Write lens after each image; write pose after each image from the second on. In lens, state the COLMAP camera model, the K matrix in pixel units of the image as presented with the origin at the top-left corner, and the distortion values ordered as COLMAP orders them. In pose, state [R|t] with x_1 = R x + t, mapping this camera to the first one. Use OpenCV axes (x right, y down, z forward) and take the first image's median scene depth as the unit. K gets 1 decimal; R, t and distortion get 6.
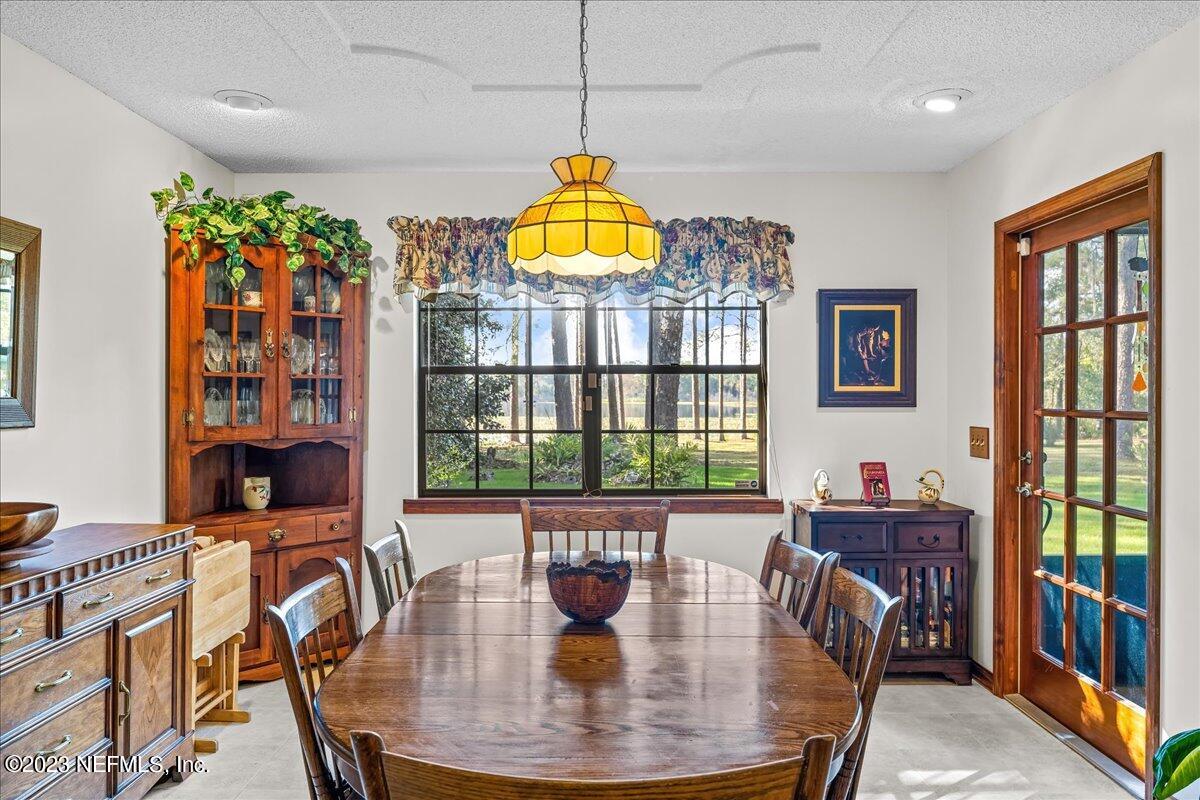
lens RADIAL K [[798.9, 0, 590.8], [0, 798.9, 397.3], [0, 0, 1]] dist [-0.003004, 0.001859]
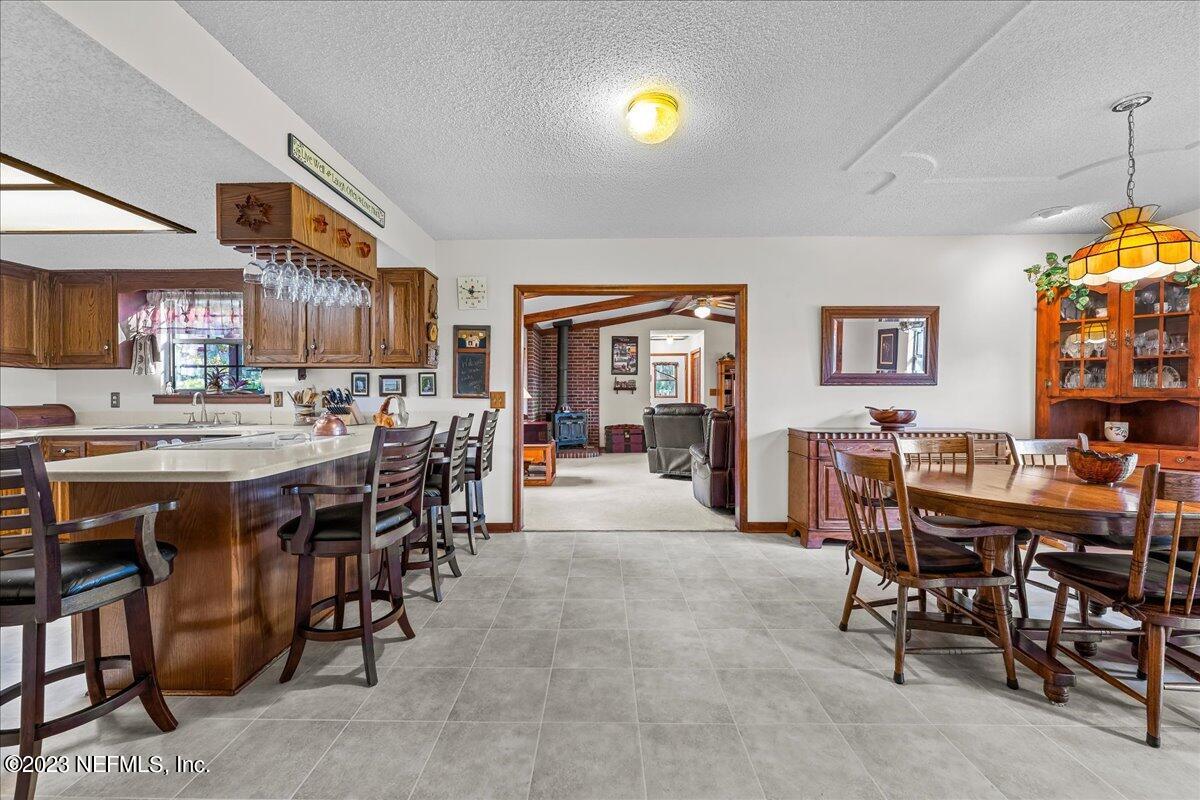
lens RADIAL K [[476.4, 0, 590.2], [0, 476.4, 399.0], [0, 0, 1]] dist [-0.001478, -0.000099]
pose [[-0.010762, 0.008574, -0.999905, 0.604959], [-0.000755, 0.999963, 0.008582, 0.050963], [0.999942, 0.000847, -0.010755, -0.059815]]
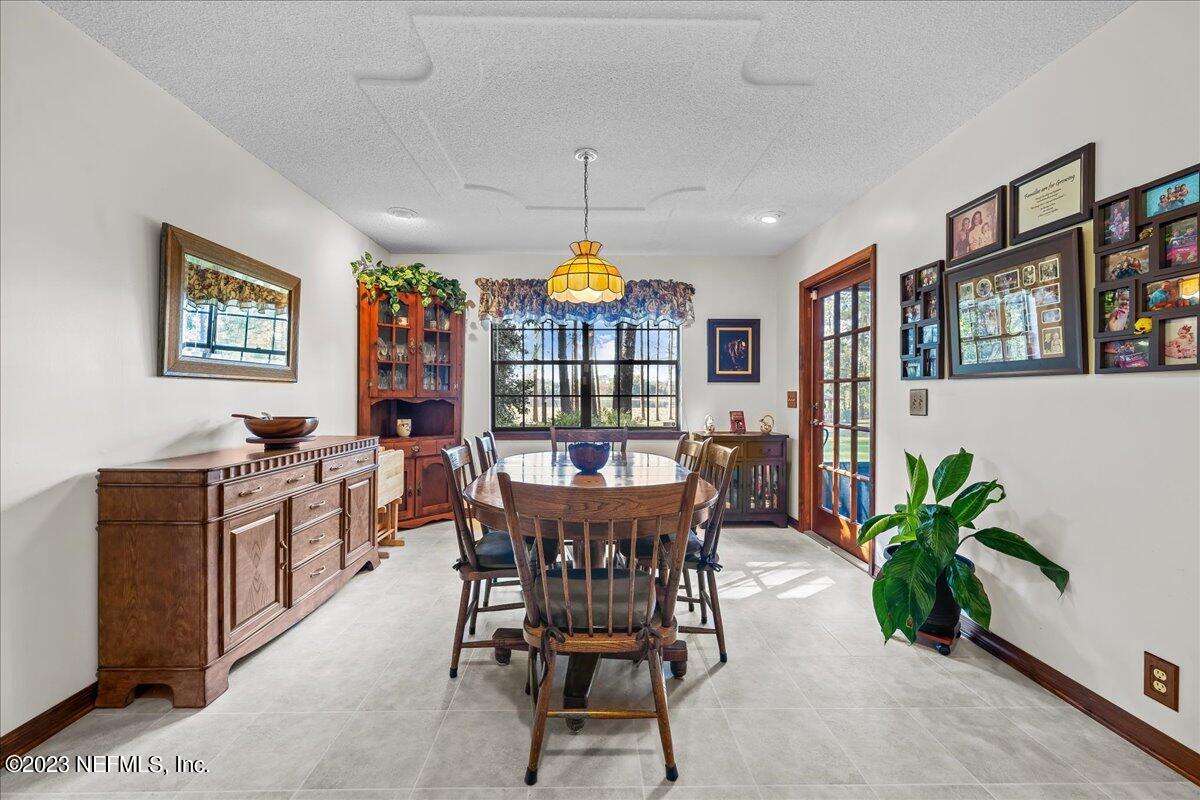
lens RADIAL K [[476.4, 0, 592.9], [0, 476.4, 397.0], [0, 0, 1]] dist [-0.001478, -0.000099]
pose [[0.999636, 0.000895, 0.026949, -0.014591], [-0.000934, 0.999999, 0.001456, 0.051650], [-0.026947, -0.001481, 0.999636, -0.117360]]
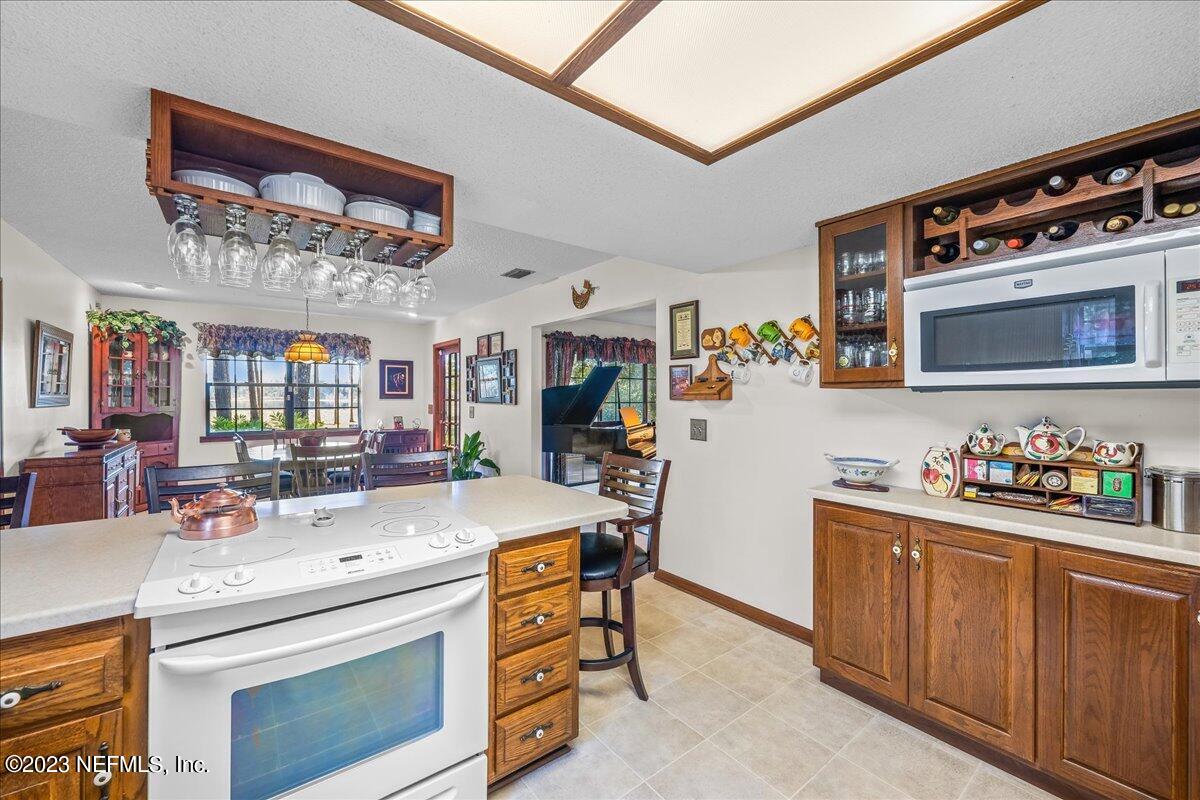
lens RADIAL K [[476.4, 0, 593.1], [0, 476.4, 394.2], [0, 0, 1]] dist [-0.001478, -0.000099]
pose [[0.788249, 0.004637, 0.615339, -0.208931], [-0.000907, 0.999979, -0.006374, 0.005769], [-0.615355, 0.004466, 0.788237, -1.030304]]
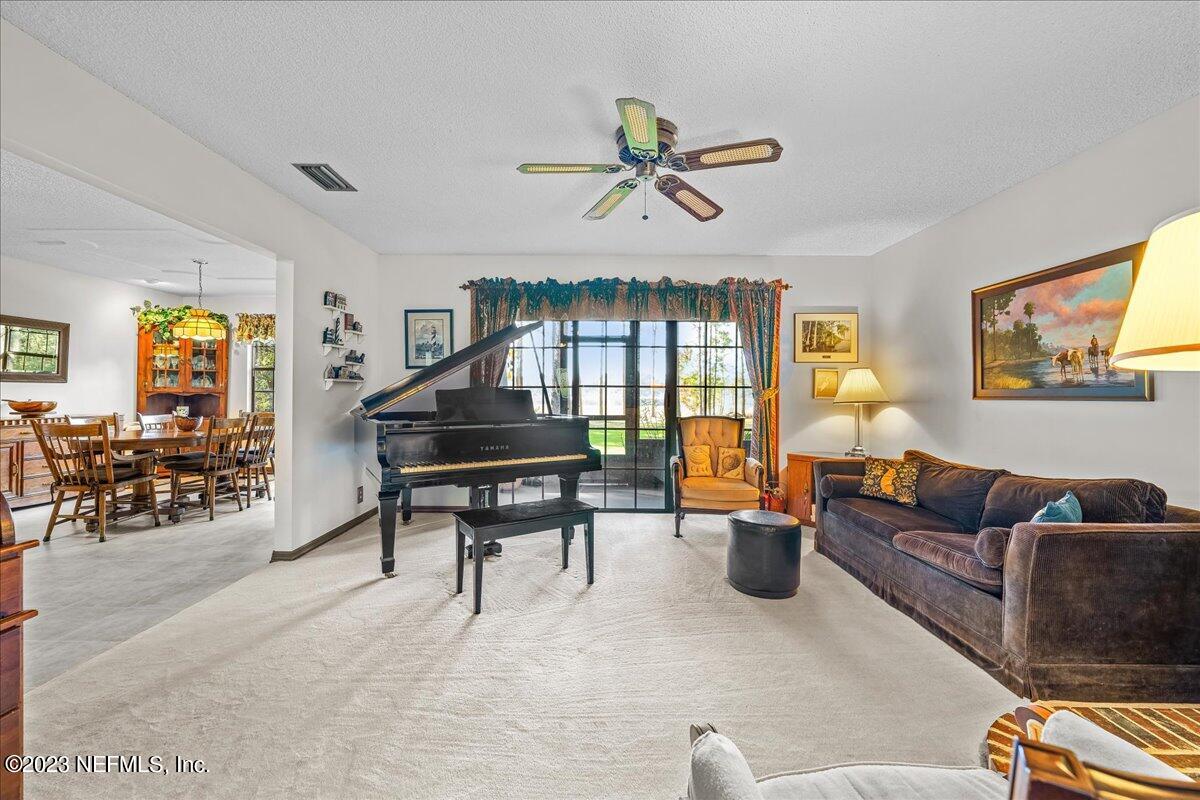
lens RADIAL K [[476.4, 0, 591.8], [0, 476.4, 391.2], [0, 0, 1]] dist [-0.001478, -0.000099]
pose [[0.999970, 0.007497, 0.001989, 1.109560], [-0.007484, 0.999950, -0.006567, 0.051711], [-0.002038, 0.006552, 0.999976, -0.739387]]
